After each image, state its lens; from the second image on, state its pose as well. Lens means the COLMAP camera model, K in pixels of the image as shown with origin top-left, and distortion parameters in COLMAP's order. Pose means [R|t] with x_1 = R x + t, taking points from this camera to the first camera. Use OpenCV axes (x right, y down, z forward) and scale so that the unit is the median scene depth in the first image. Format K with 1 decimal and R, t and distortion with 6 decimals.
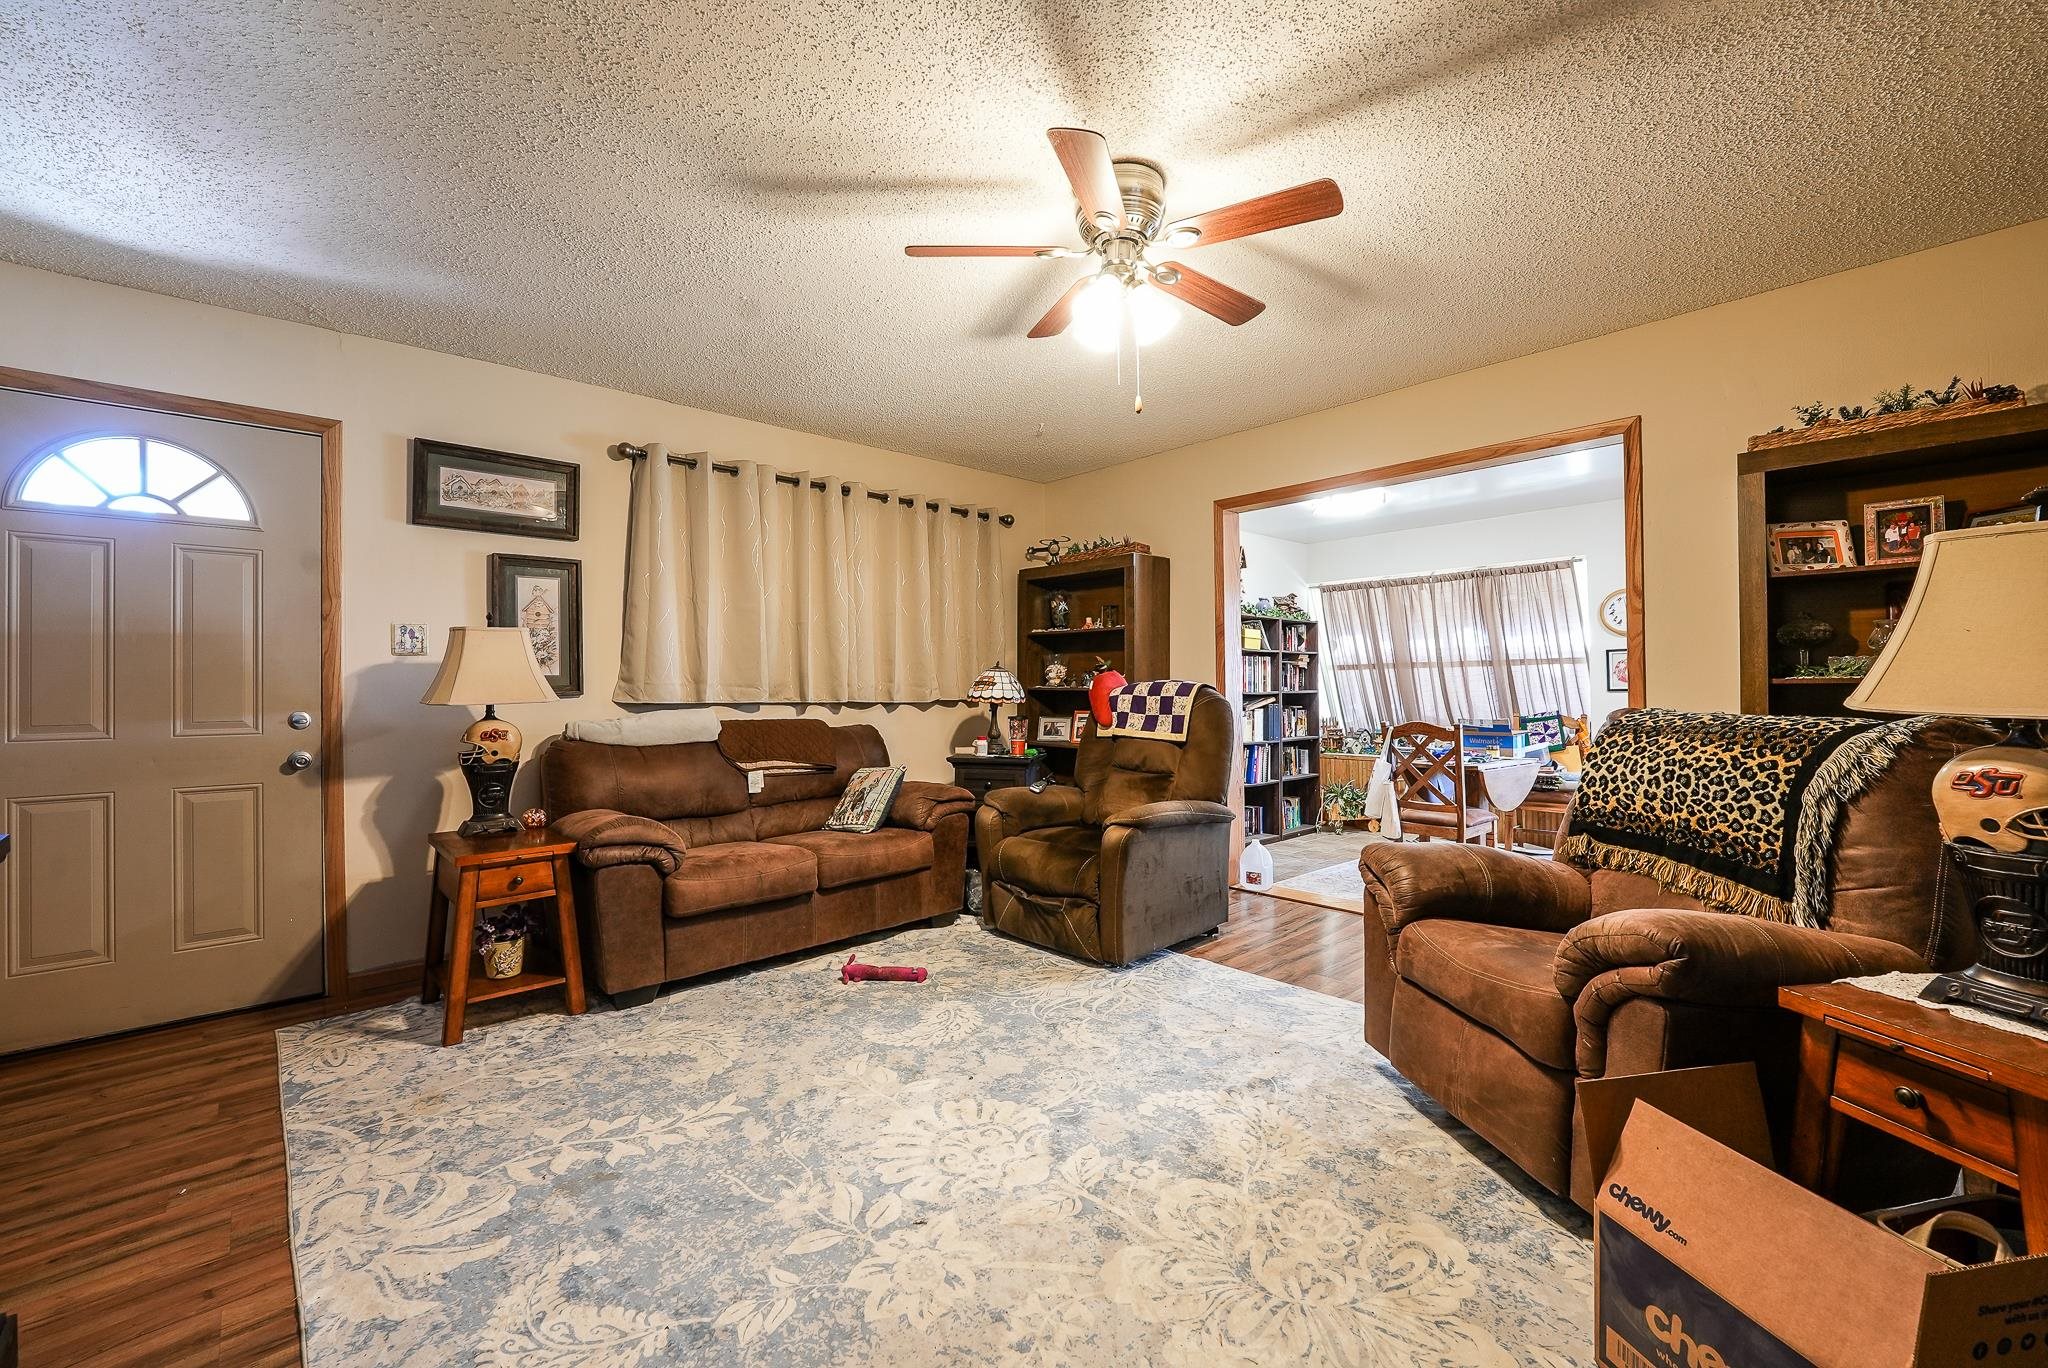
lens RADIAL K [[831.9, 0, 1023.6], [0, 831.9, 682.7], [0, 0, 1]] dist [-0.008659, -0.001820]
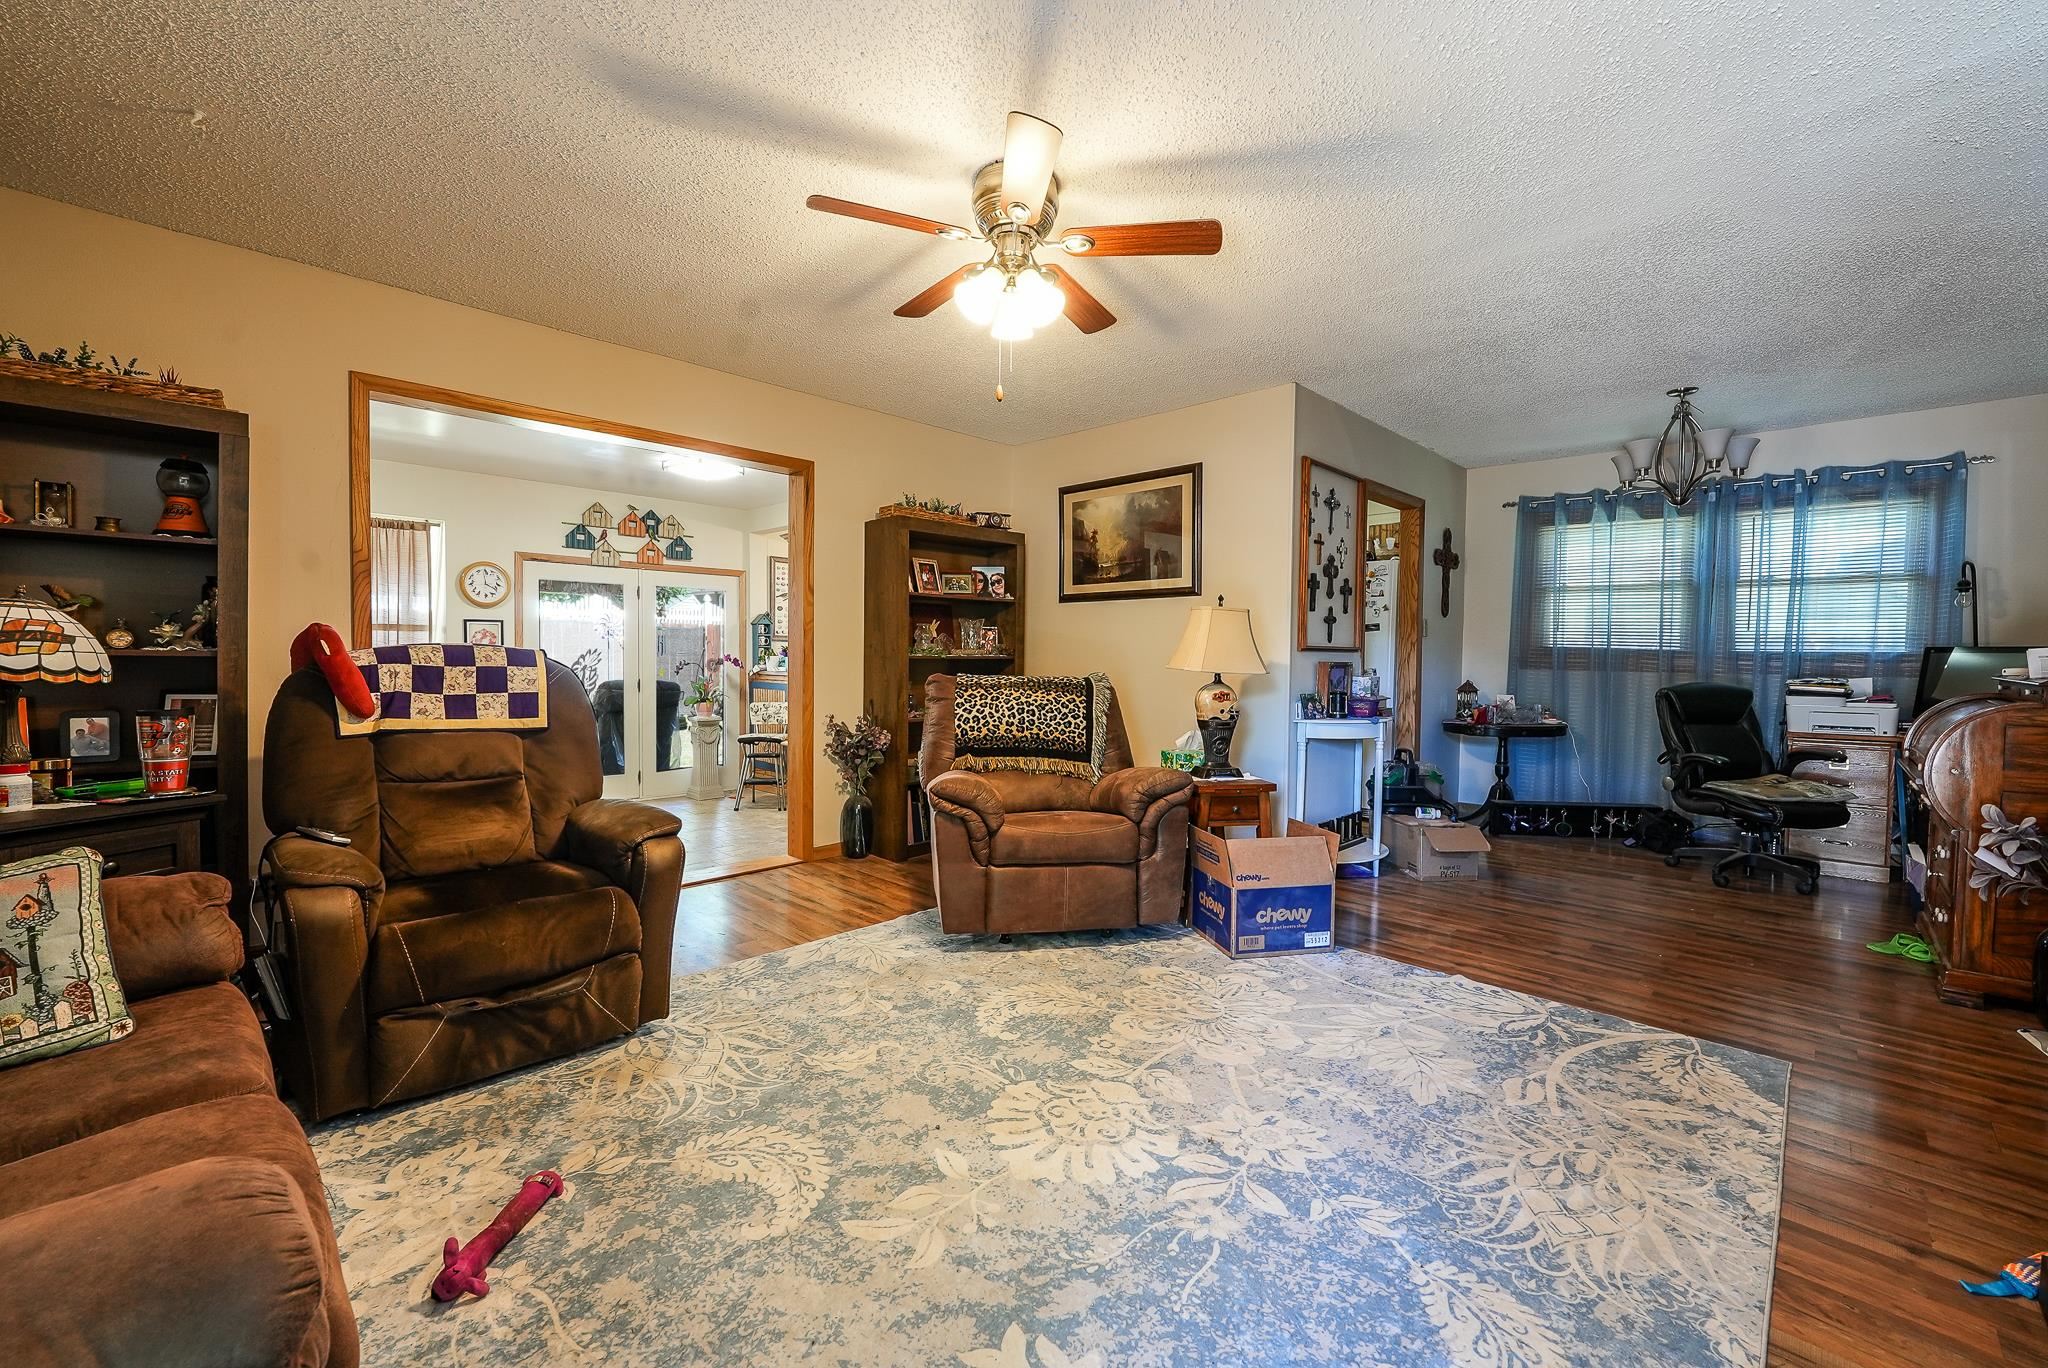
lens RADIAL K [[831.9, 0, 1020.0], [0, 831.9, 684.0], [0, 0, 1]] dist [-0.008659, -0.001820]
pose [[-0.042035, -0.022985, 0.998852, -0.746918], [-0.016289, 0.999618, 0.022318, 0.011346], [-0.998983, -0.015332, -0.042393, 0.809991]]
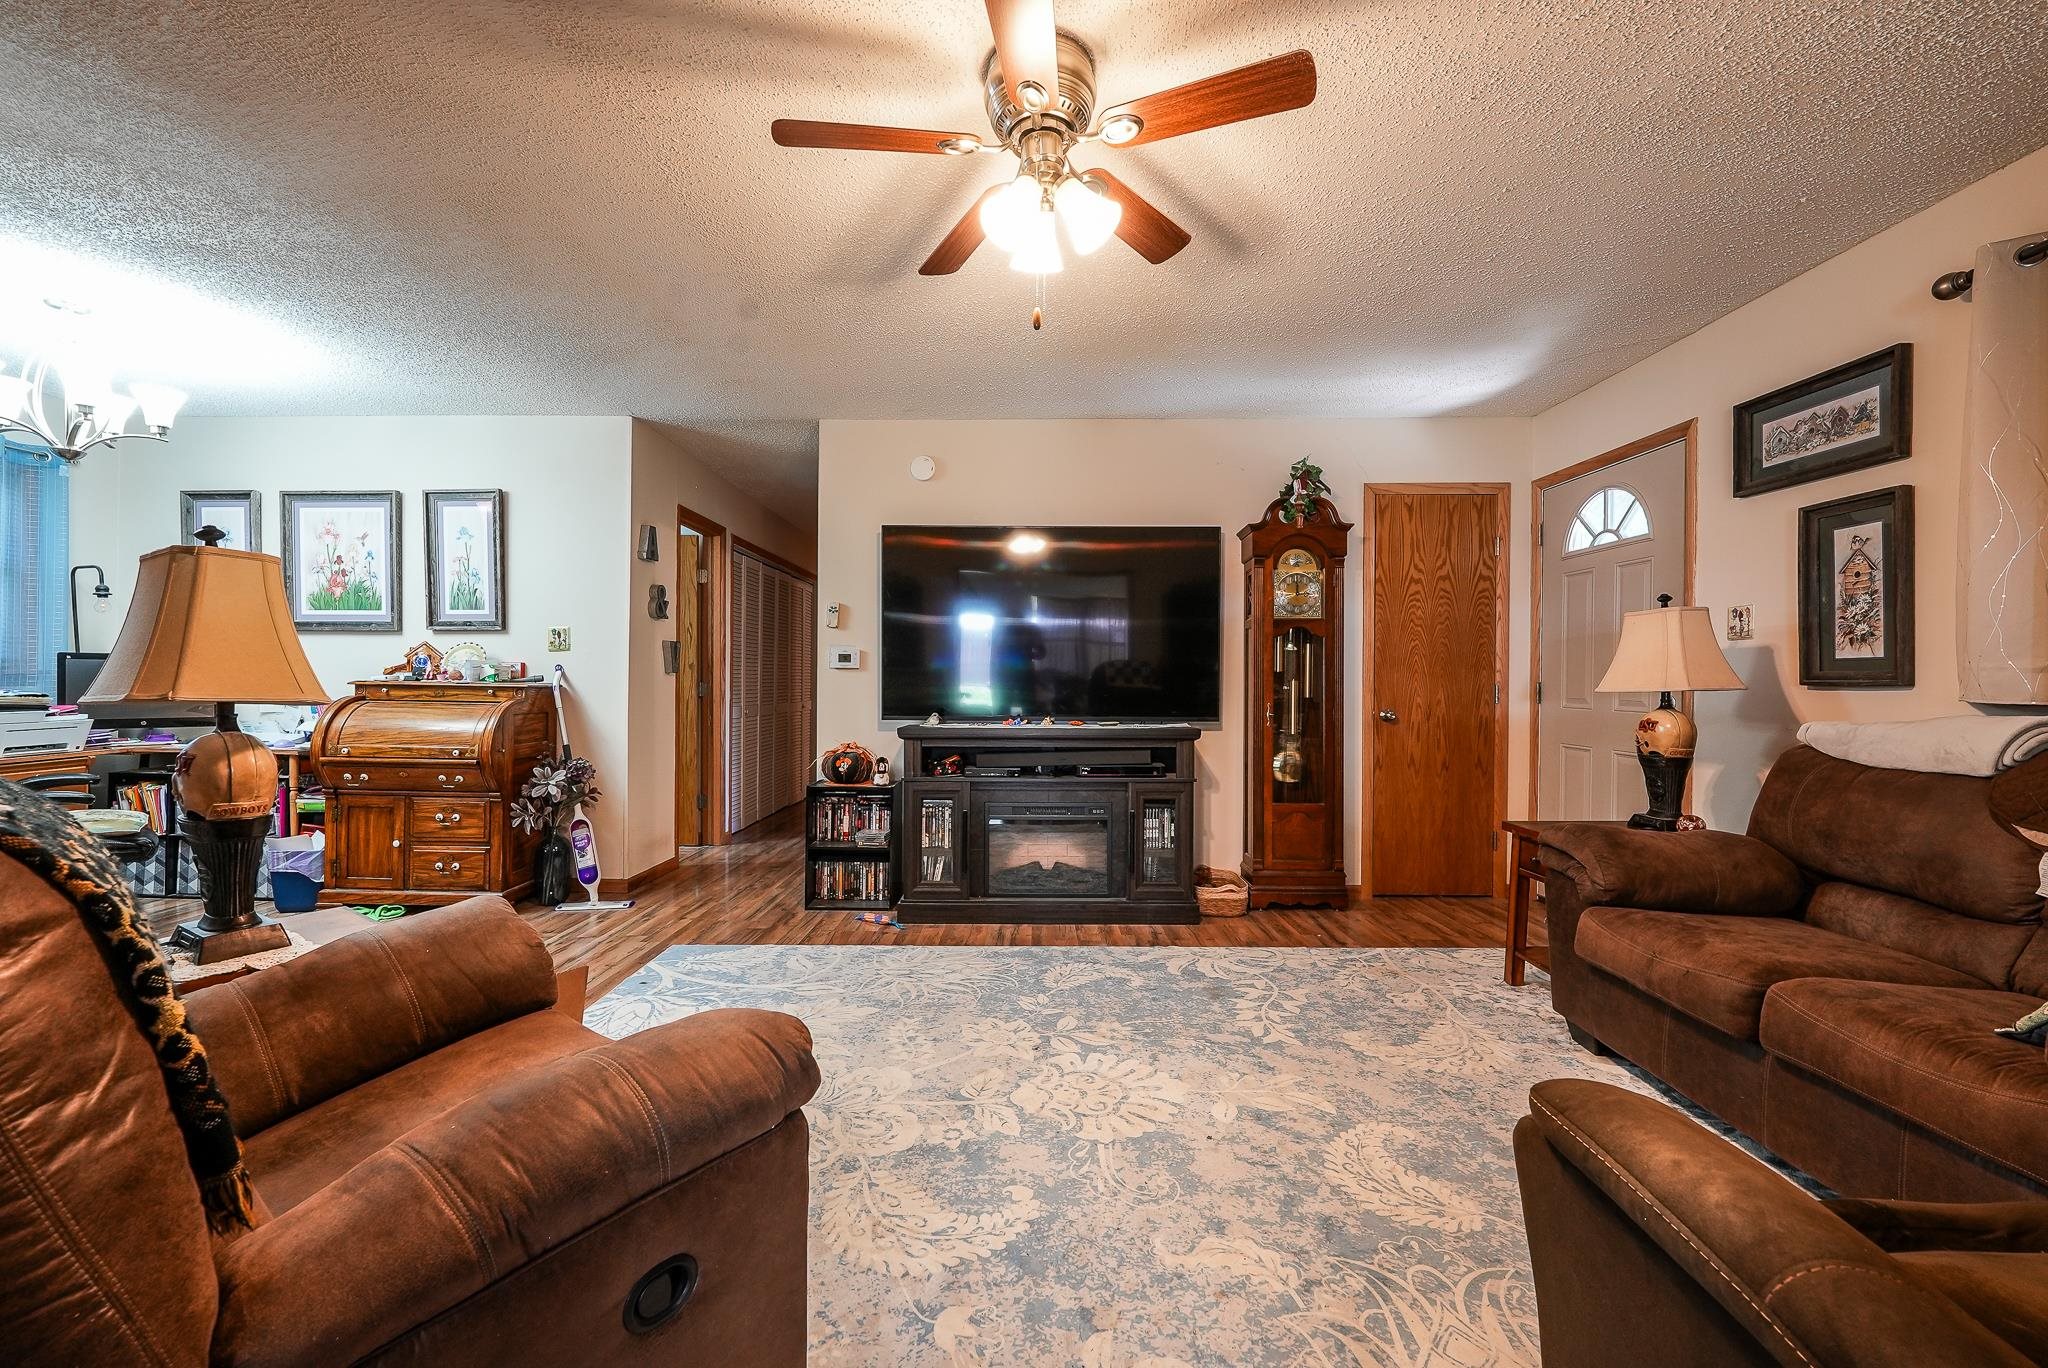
lens RADIAL K [[831.9, 0, 1018.6], [0, 831.9, 685.5], [0, 0, 1]] dist [-0.008659, -0.001820]
pose [[-0.695141, 0.015602, -0.718704, 0.571388], [0.008598, 0.999873, 0.013390, -0.000135], [0.718822, 0.003129, -0.695187, 1.223182]]
